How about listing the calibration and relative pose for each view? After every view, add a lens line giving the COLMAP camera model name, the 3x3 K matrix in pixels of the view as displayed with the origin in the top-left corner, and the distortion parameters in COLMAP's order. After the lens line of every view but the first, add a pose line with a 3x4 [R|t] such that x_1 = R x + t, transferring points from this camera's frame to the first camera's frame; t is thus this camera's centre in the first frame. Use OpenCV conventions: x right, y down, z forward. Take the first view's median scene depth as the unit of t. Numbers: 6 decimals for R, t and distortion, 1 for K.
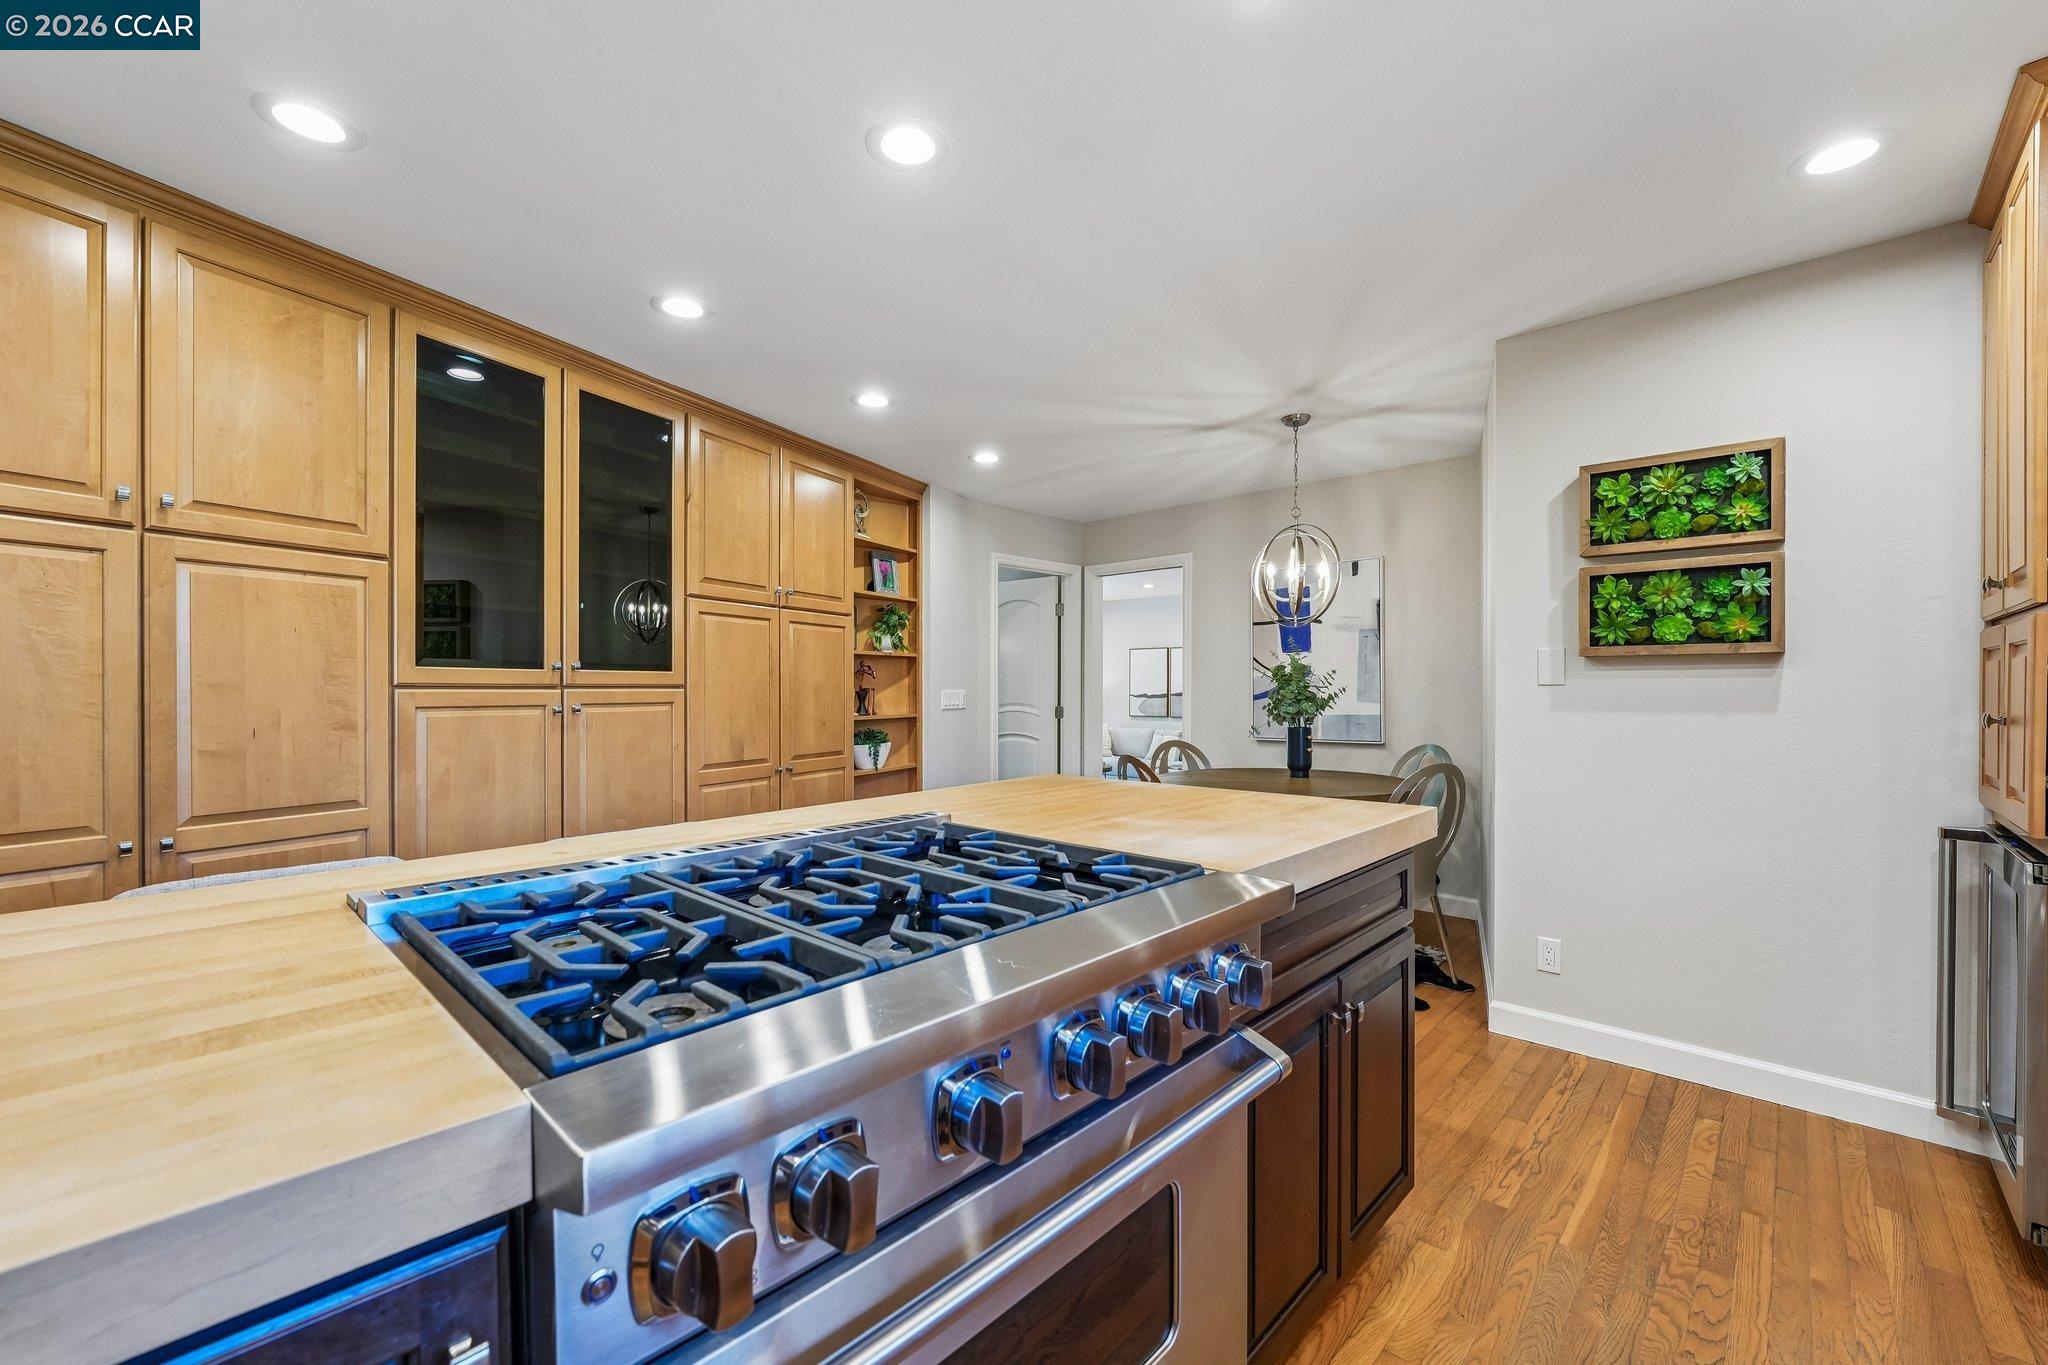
lens RADIAL K [[836.2, 0, 1023.3], [0, 836.2, 686.2], [0, 0, 1]] dist [-0.010915, 0.000238]
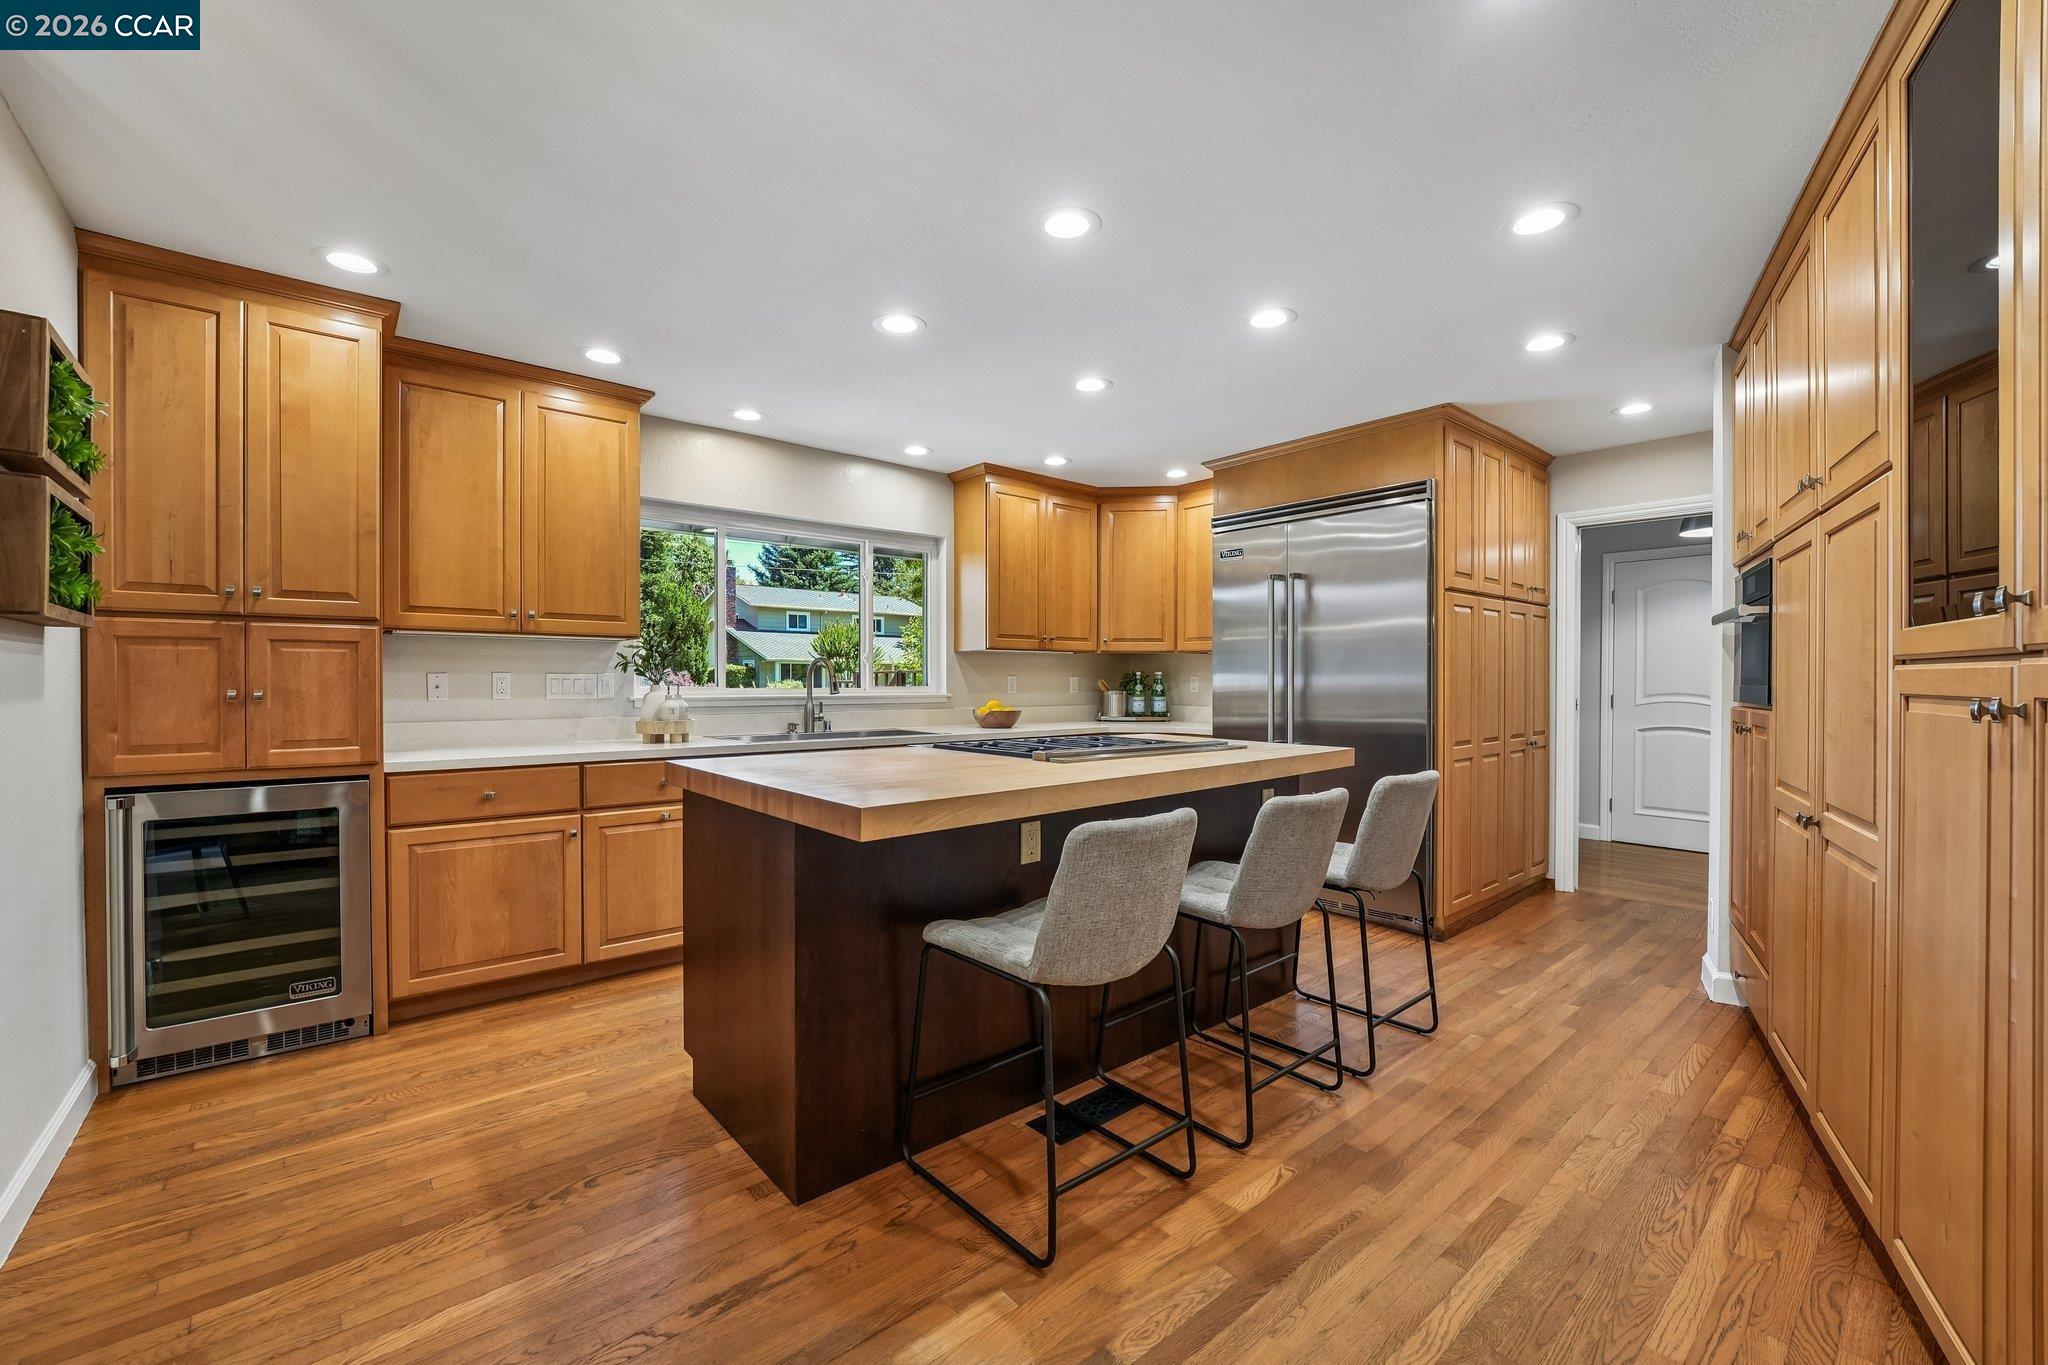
lens RADIAL K [[836.2, 0, 1023.3], [0, 836.2, 686.2], [0, 0, 1]] dist [-0.010915, 0.000238]
pose [[-0.994303, 0.000974, 0.106582, -0.149736], [0.000887, 0.999999, -0.000863, 0.021658], [-0.106583, -0.000764, -0.994304, 1.613454]]
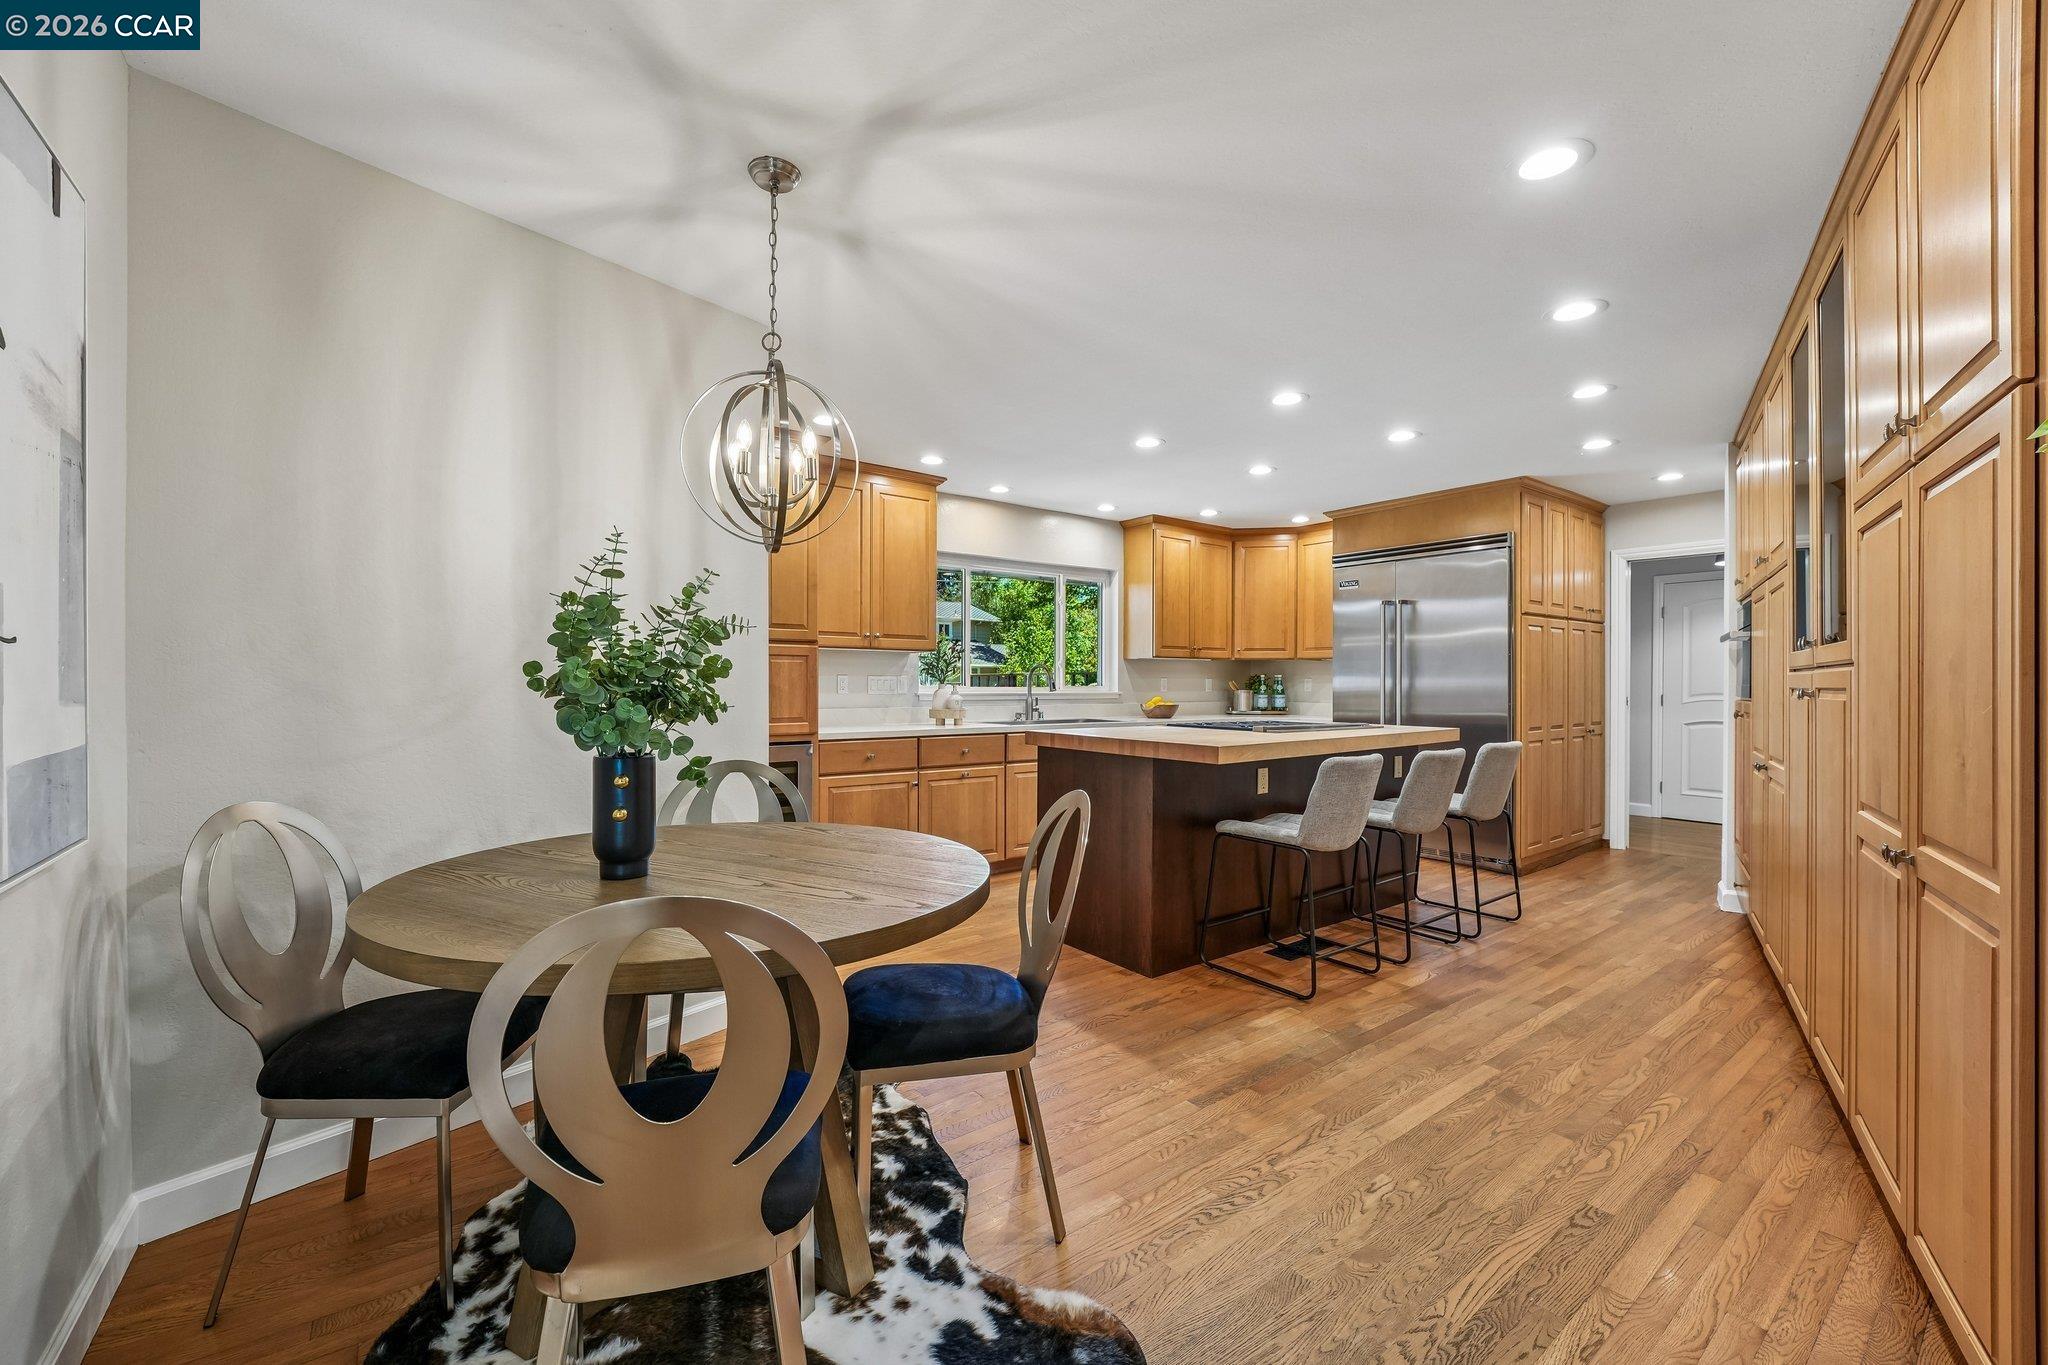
lens RADIAL K [[825.3, 0, 1017.0], [0, 825.3, 683.6], [0, 0, 1]] dist [-0.013054, -0.000021]
pose [[-0.984770, -0.000118, 0.173860, 0.108303], [-0.001319, 0.999976, -0.006793, 0.030131], [-0.173855, -0.006919, -0.984747, 2.198369]]
